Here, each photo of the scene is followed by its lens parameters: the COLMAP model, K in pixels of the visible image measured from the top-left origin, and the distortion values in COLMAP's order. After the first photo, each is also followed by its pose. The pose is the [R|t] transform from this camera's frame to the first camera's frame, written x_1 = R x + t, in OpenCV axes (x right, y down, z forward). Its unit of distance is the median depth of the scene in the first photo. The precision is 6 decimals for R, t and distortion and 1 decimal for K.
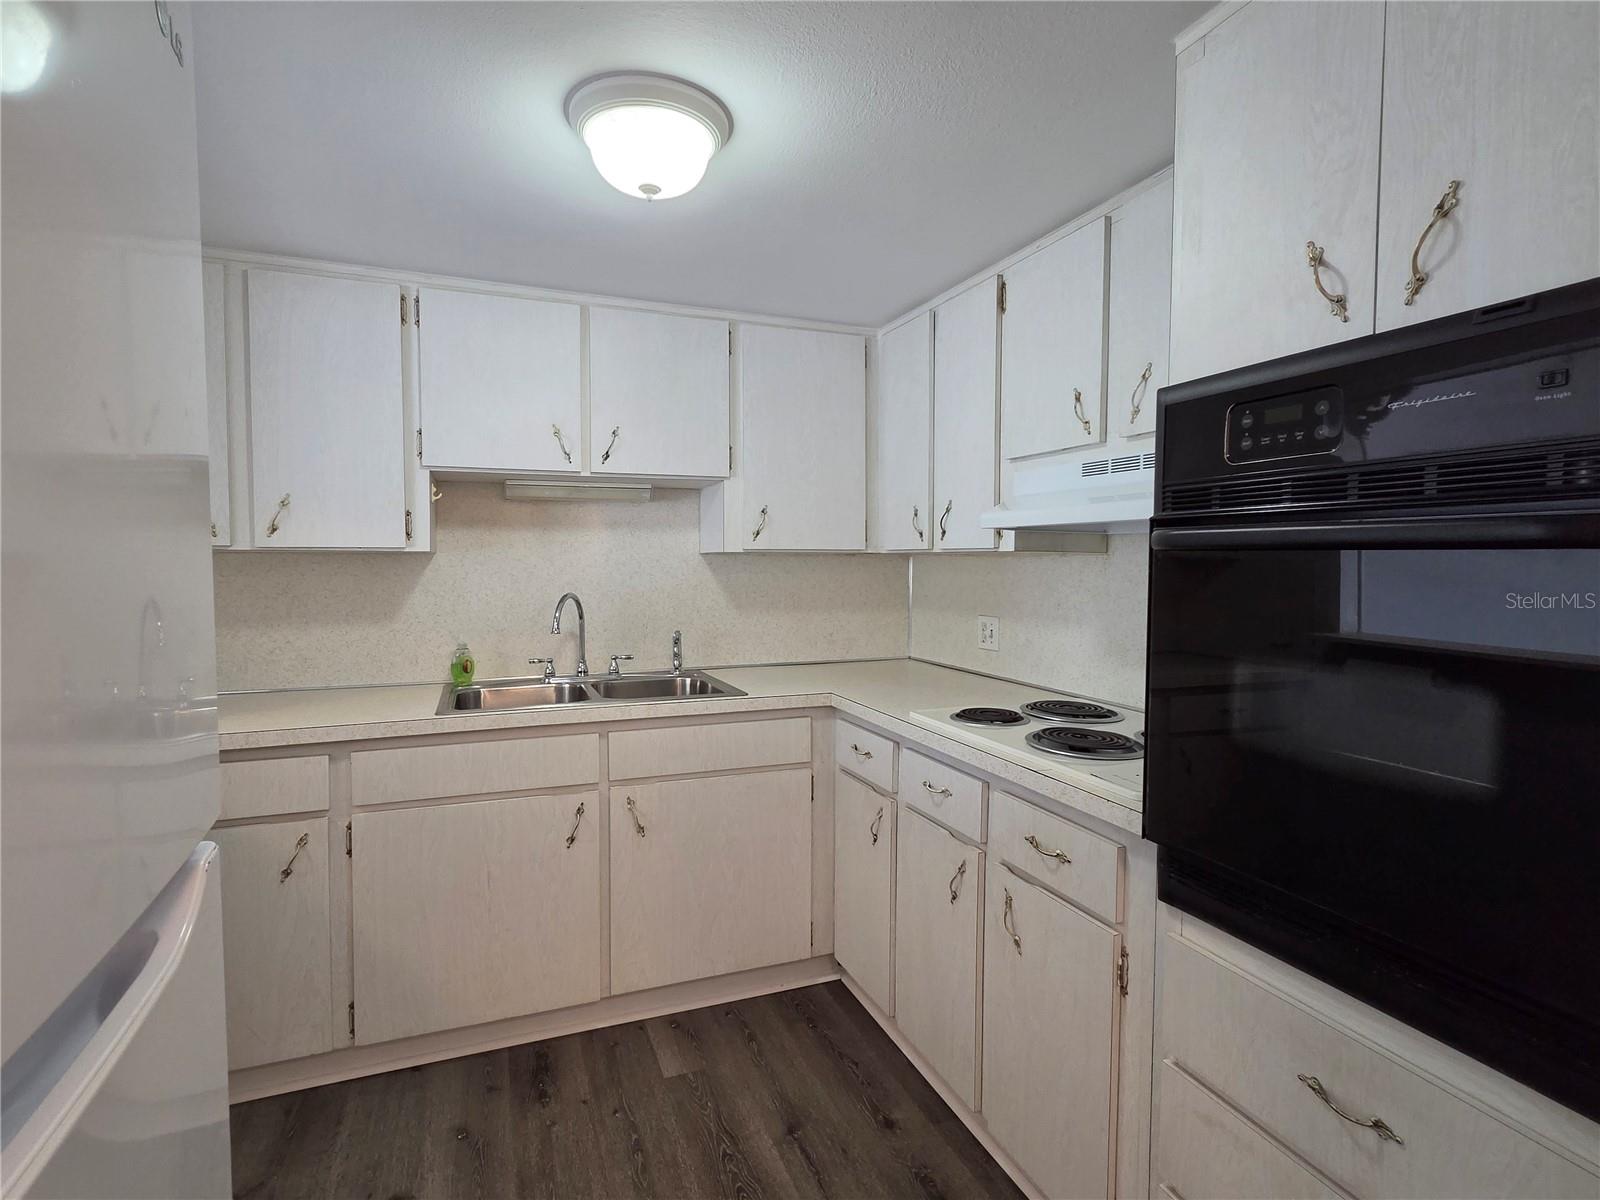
lens RADIAL K [[793.3, 0, 784.4], [0, 793.3, 593.6], [0, 0, 1]] dist [0.003969, 0.003049]
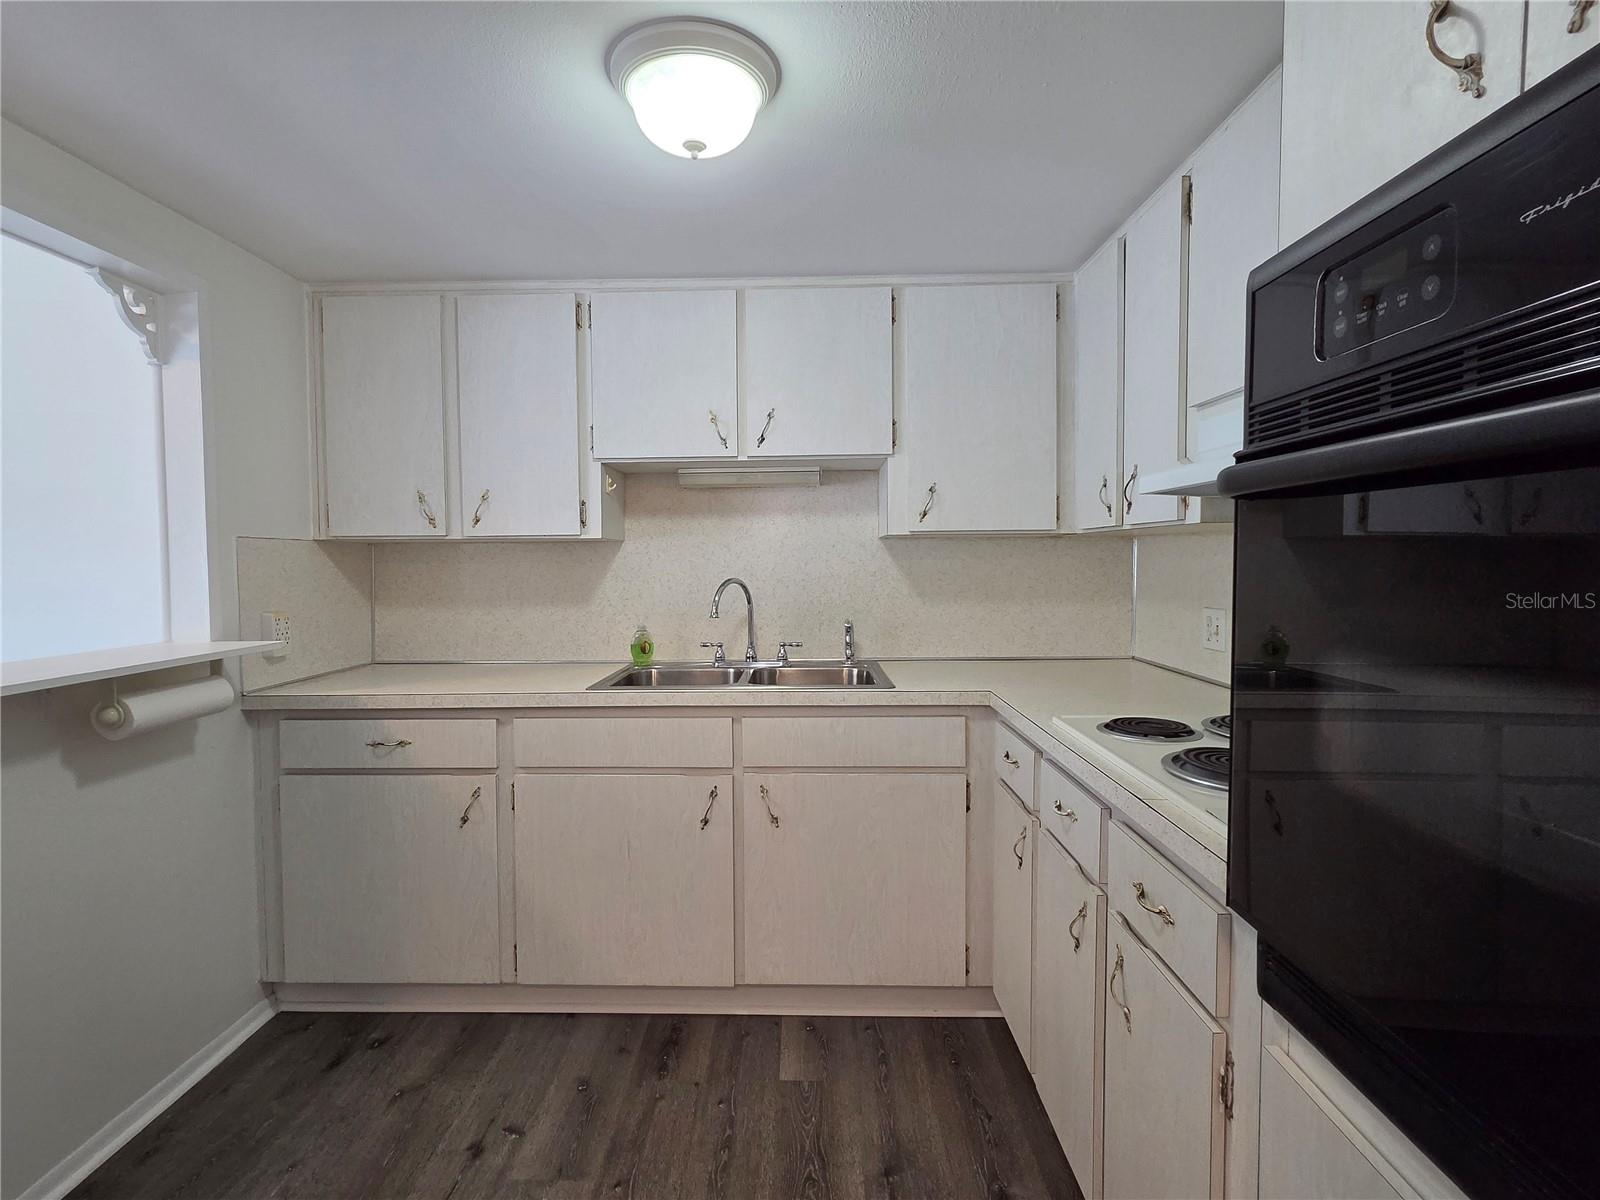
lens RADIAL K [[793.3, 0, 786.5], [0, 793.3, 593.6], [0, 0, 1]] dist [0.003969, 0.003049]
pose [[0.924539, 0.008363, -0.380995, 0.211675], [-0.007040, 0.999963, 0.004867, 0.016061], [0.381021, -0.001817, 0.924564, 0.112441]]
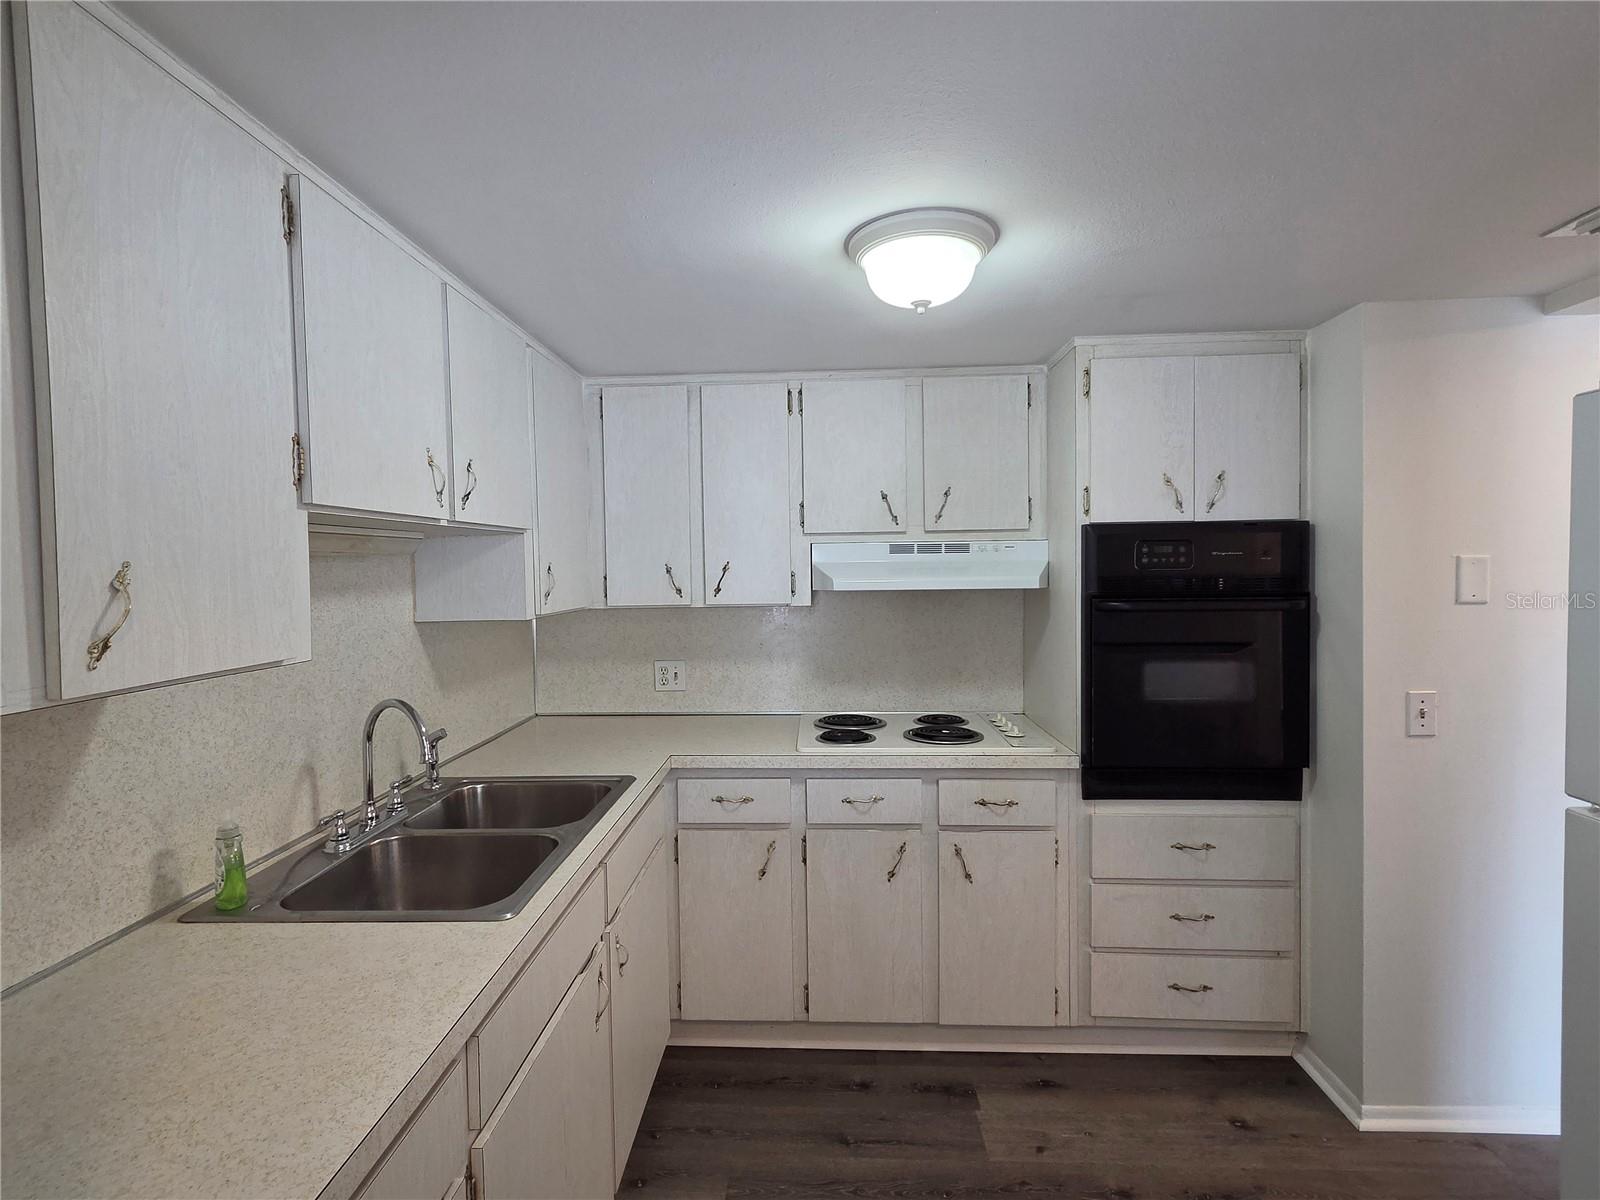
lens RADIAL K [[793.3, 0, 783.9], [0, 793.3, 594.4], [0, 0, 1]] dist [0.003969, 0.003049]
pose [[0.405792, -0.041032, 0.913044, -0.889282], [0.056000, 0.998231, 0.019972, -0.099729], [-0.912248, 0.043026, 0.407372, 0.524773]]
